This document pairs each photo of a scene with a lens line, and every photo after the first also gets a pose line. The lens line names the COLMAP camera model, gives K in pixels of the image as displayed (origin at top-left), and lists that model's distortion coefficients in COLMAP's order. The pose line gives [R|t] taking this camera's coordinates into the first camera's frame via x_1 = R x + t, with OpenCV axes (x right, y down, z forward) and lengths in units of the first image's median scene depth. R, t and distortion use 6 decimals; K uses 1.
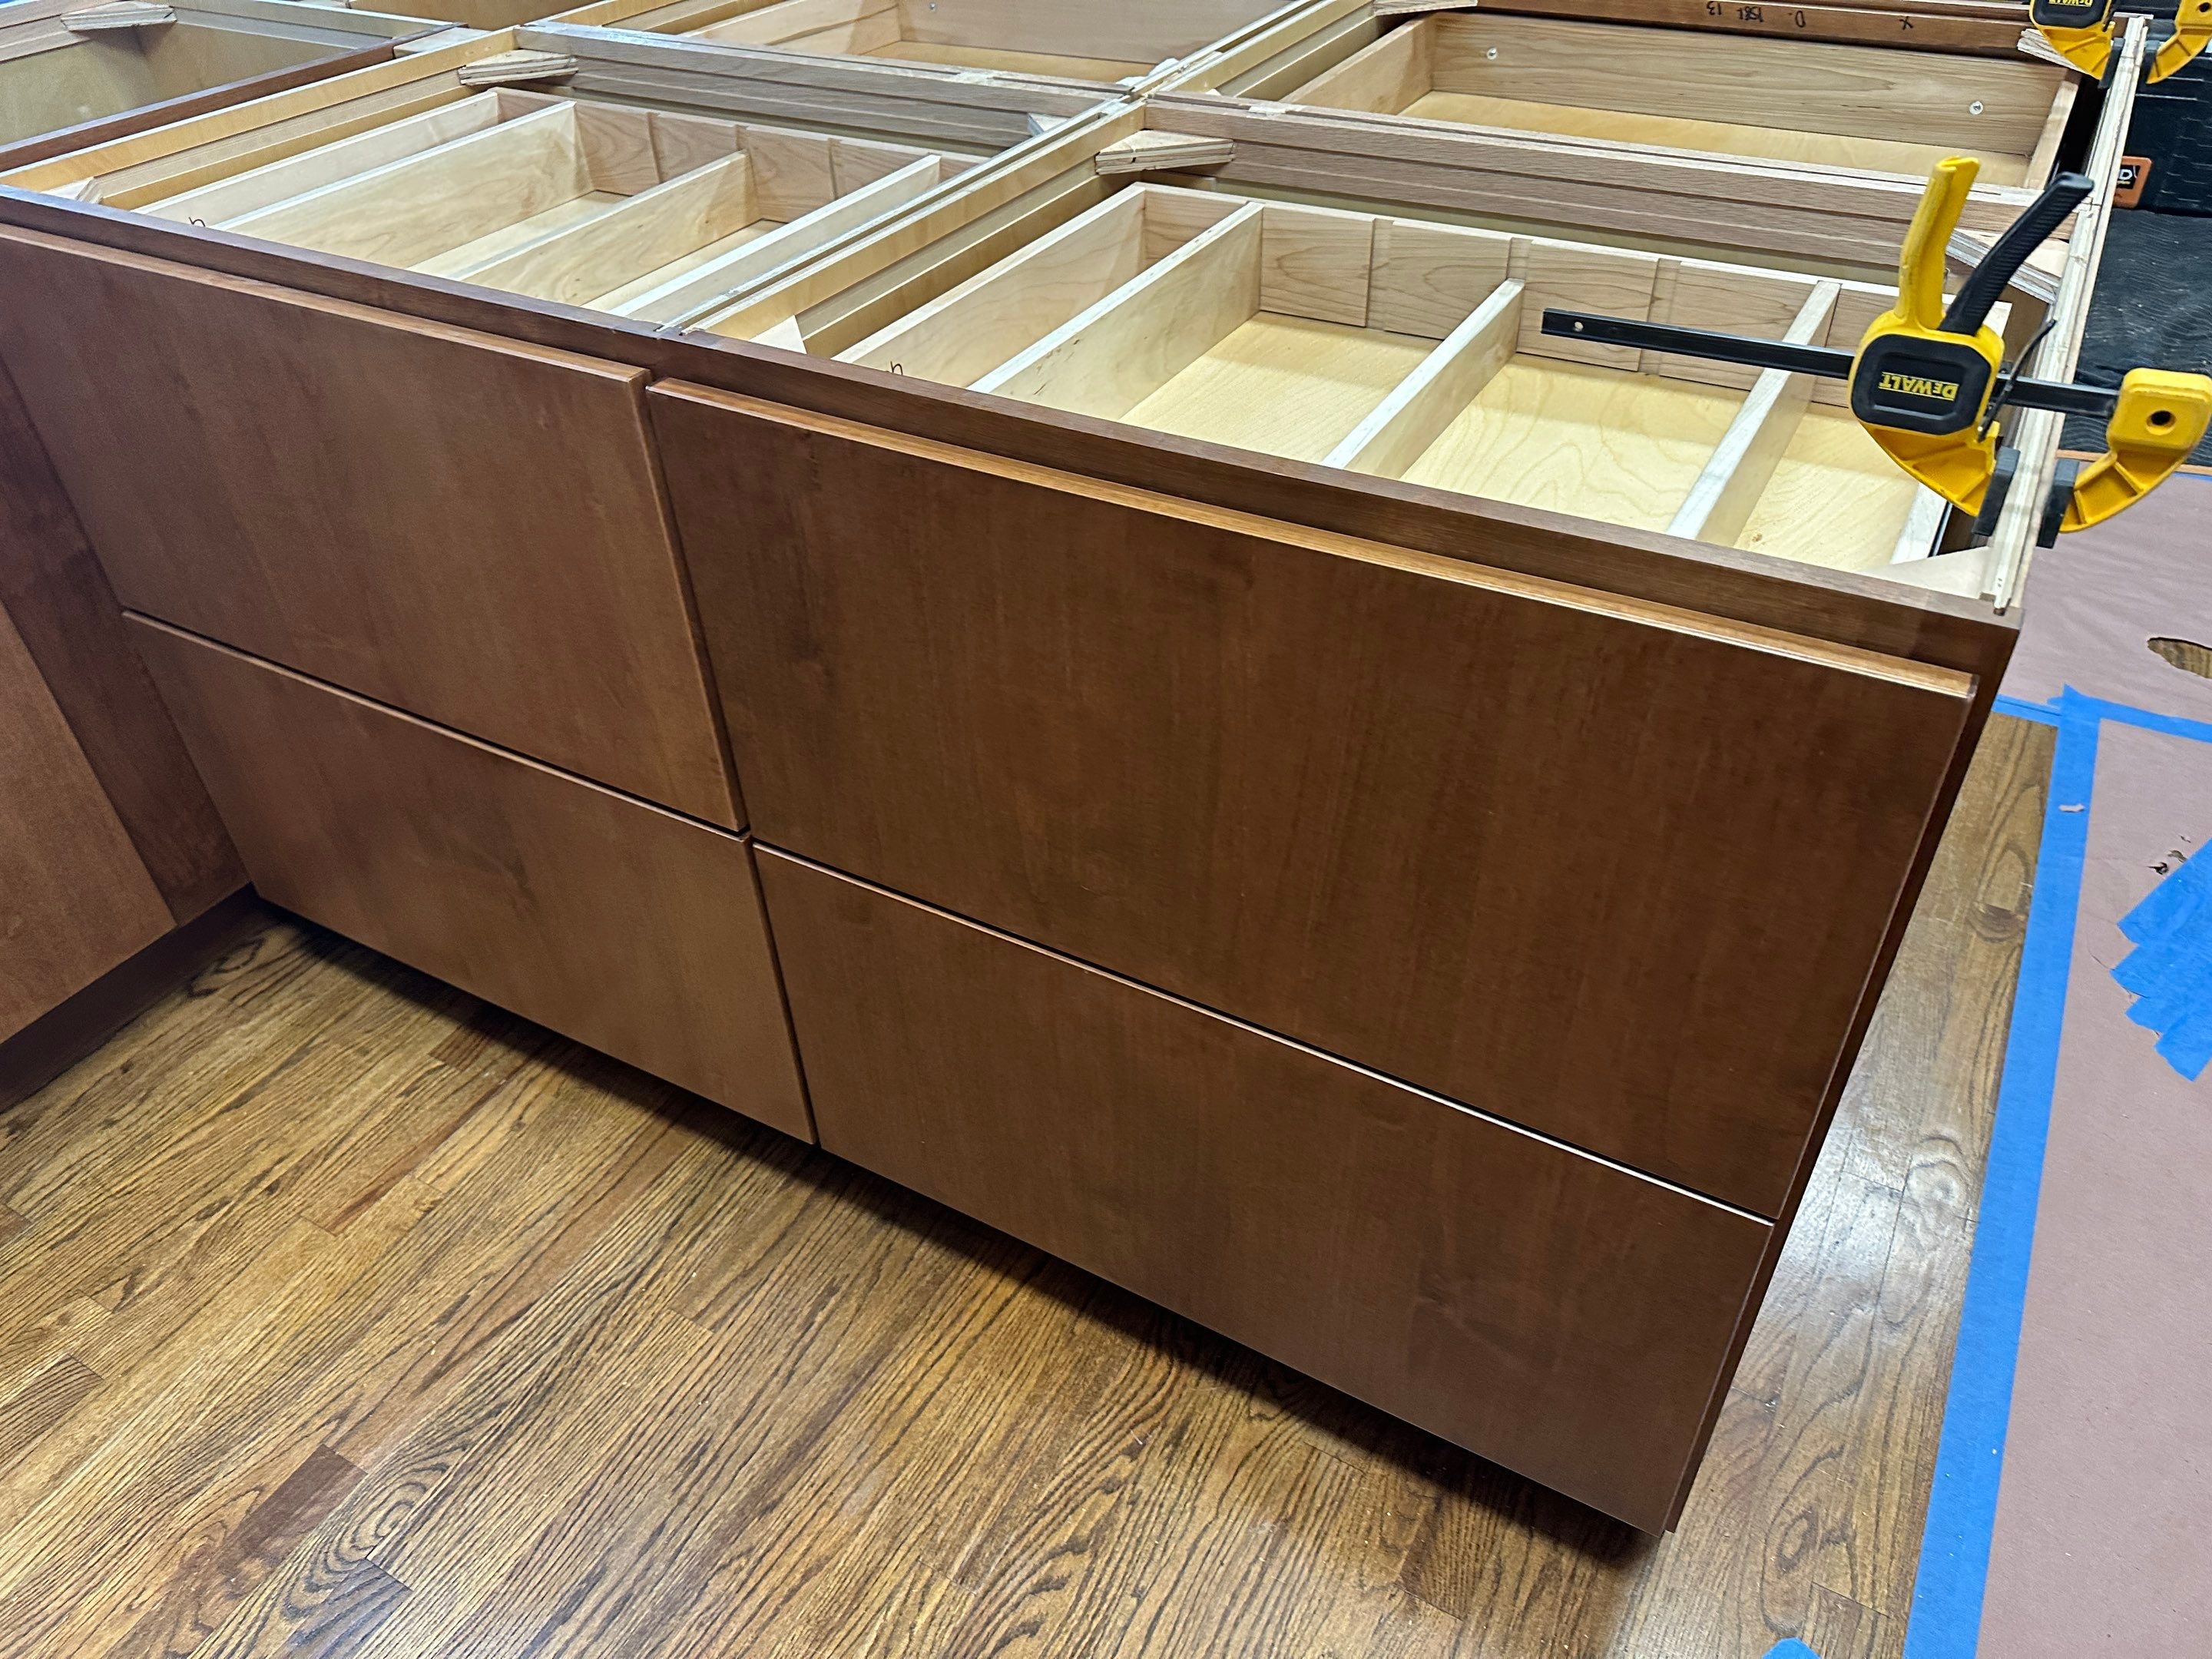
lens RADIAL K [[1570.5, 0, 1112.5], [0, 1570.5, 828.3], [0, 0, 1]] dist [0.003955, -0.023022]
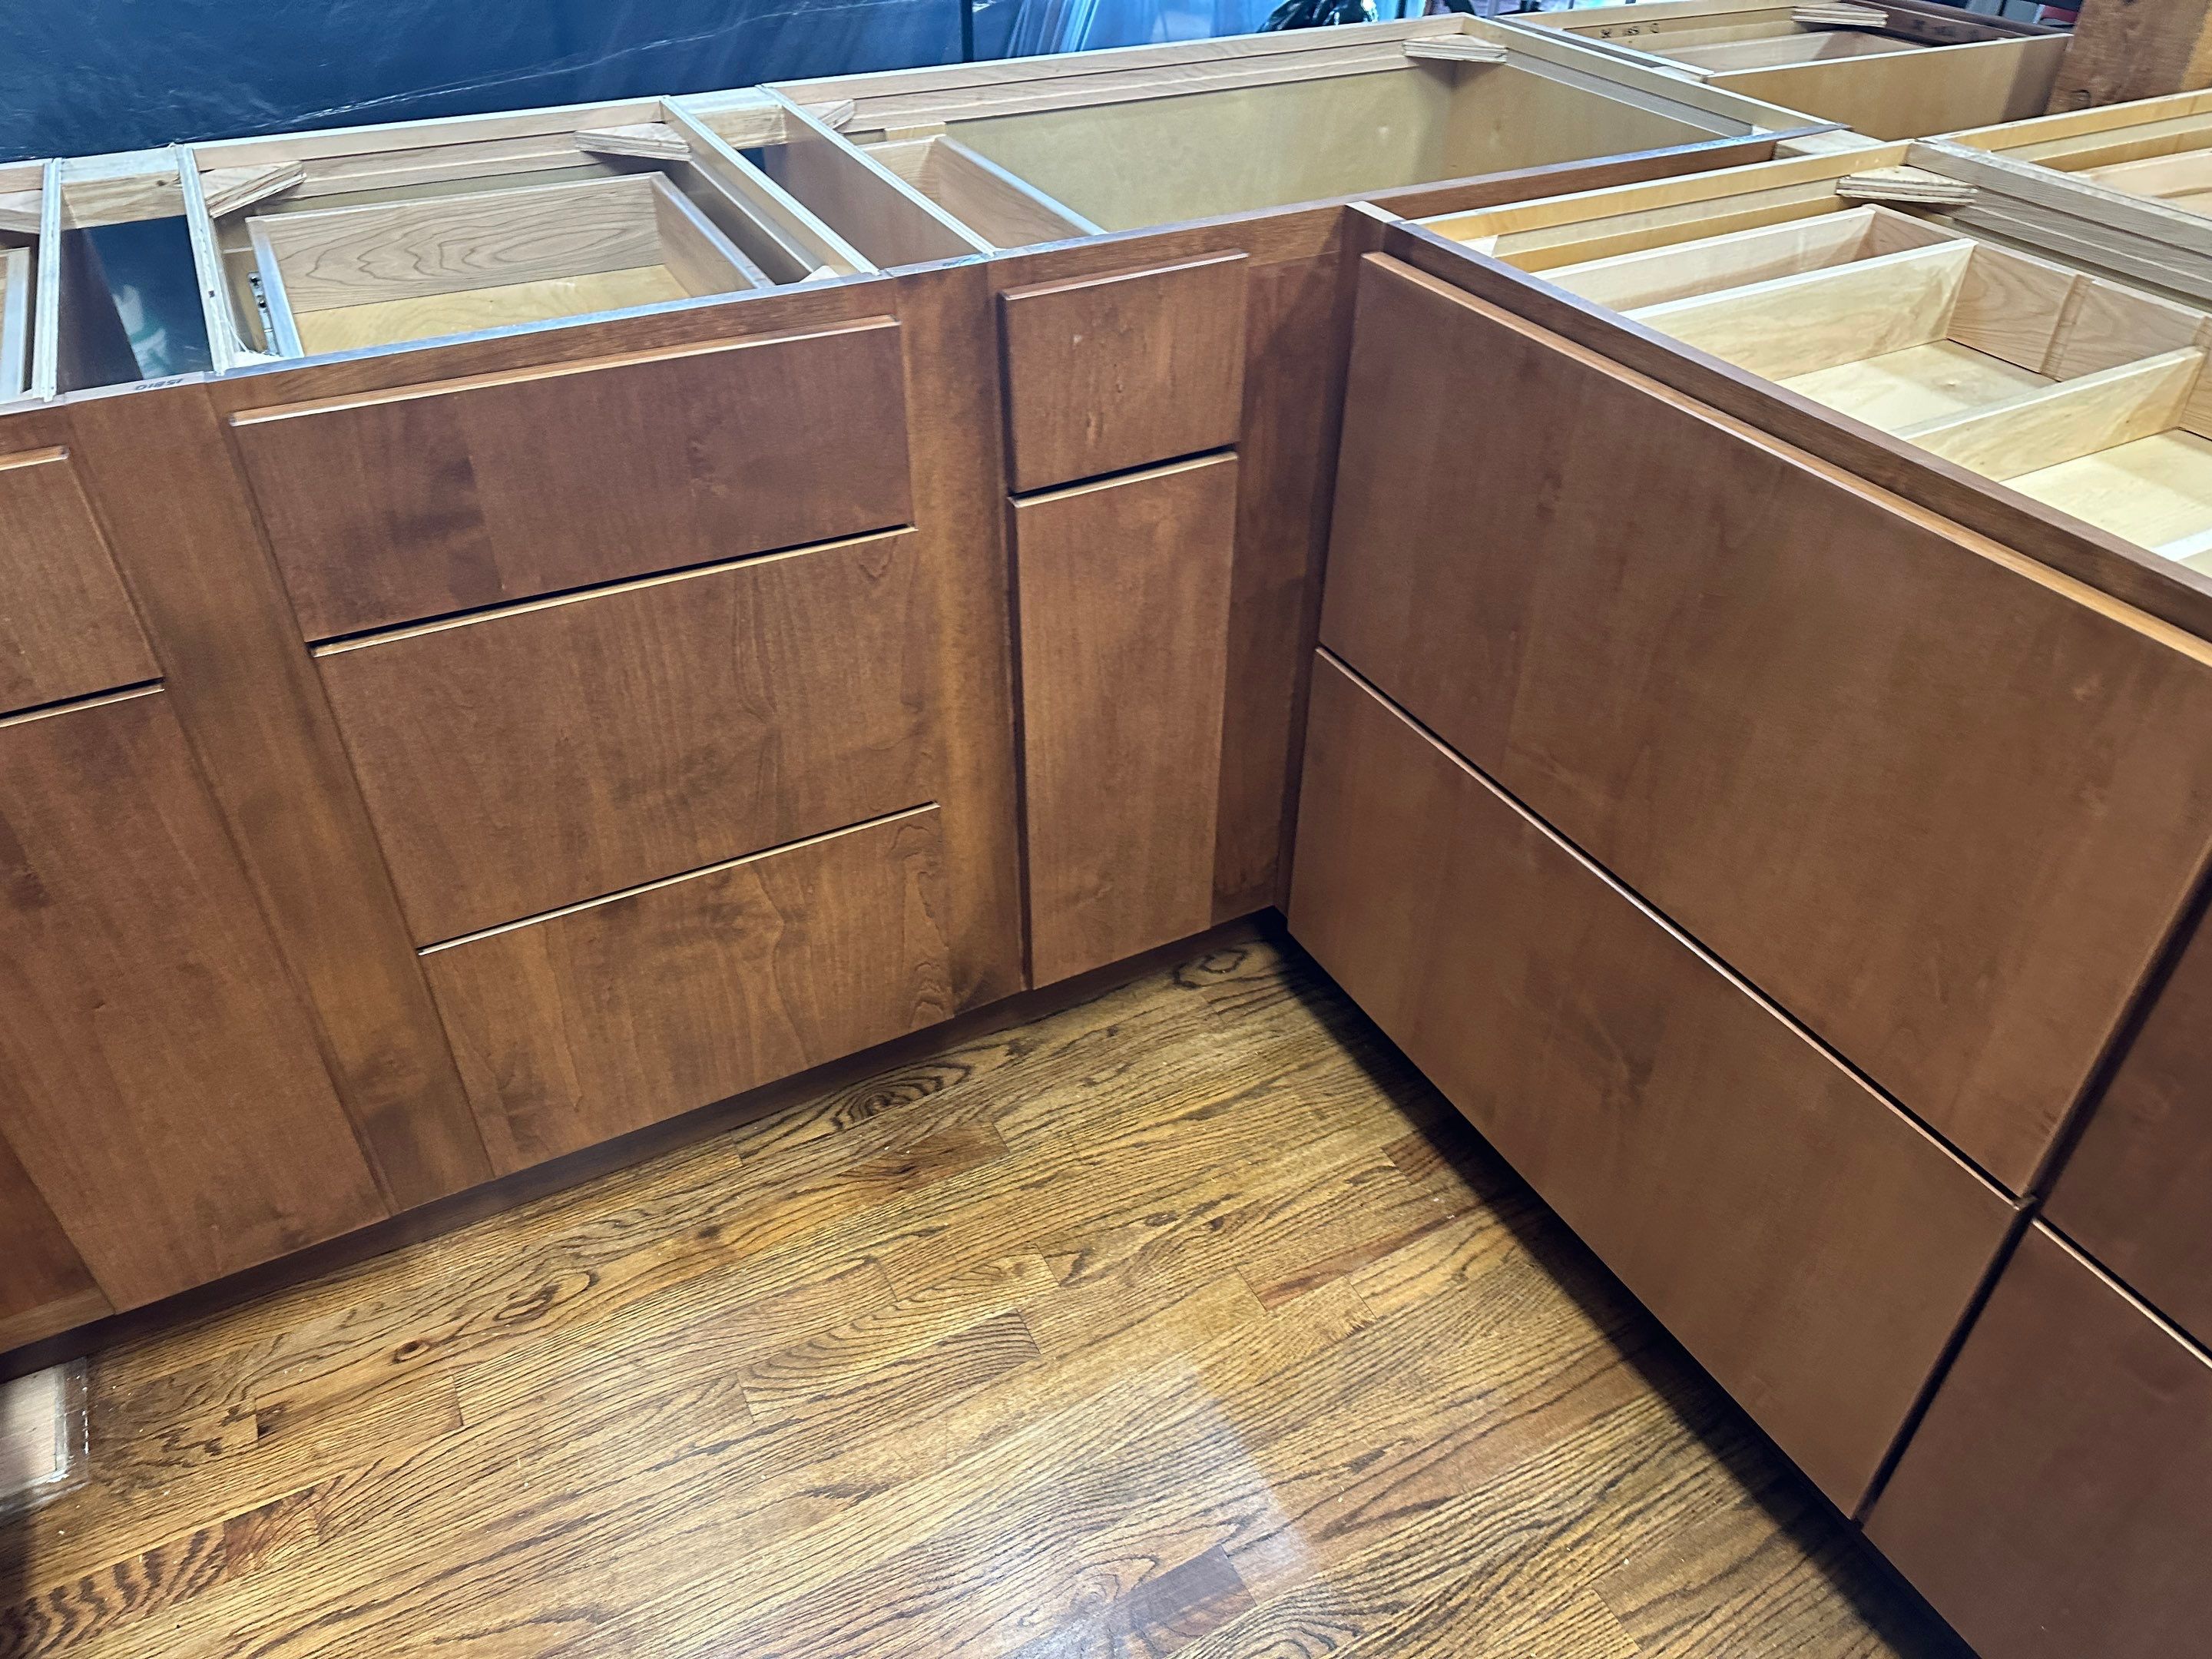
lens RADIAL K [[1563.4, 0, 1120.5], [0, 1563.4, 815.1], [0, 0, 1]] dist [0.055789, -0.073130]
pose [[0.836522, 0.350467, -0.421194, -0.263160], [-0.364467, 0.929880, 0.049876, -0.038860], [0.409140, 0.111788, 0.905598, 0.049069]]
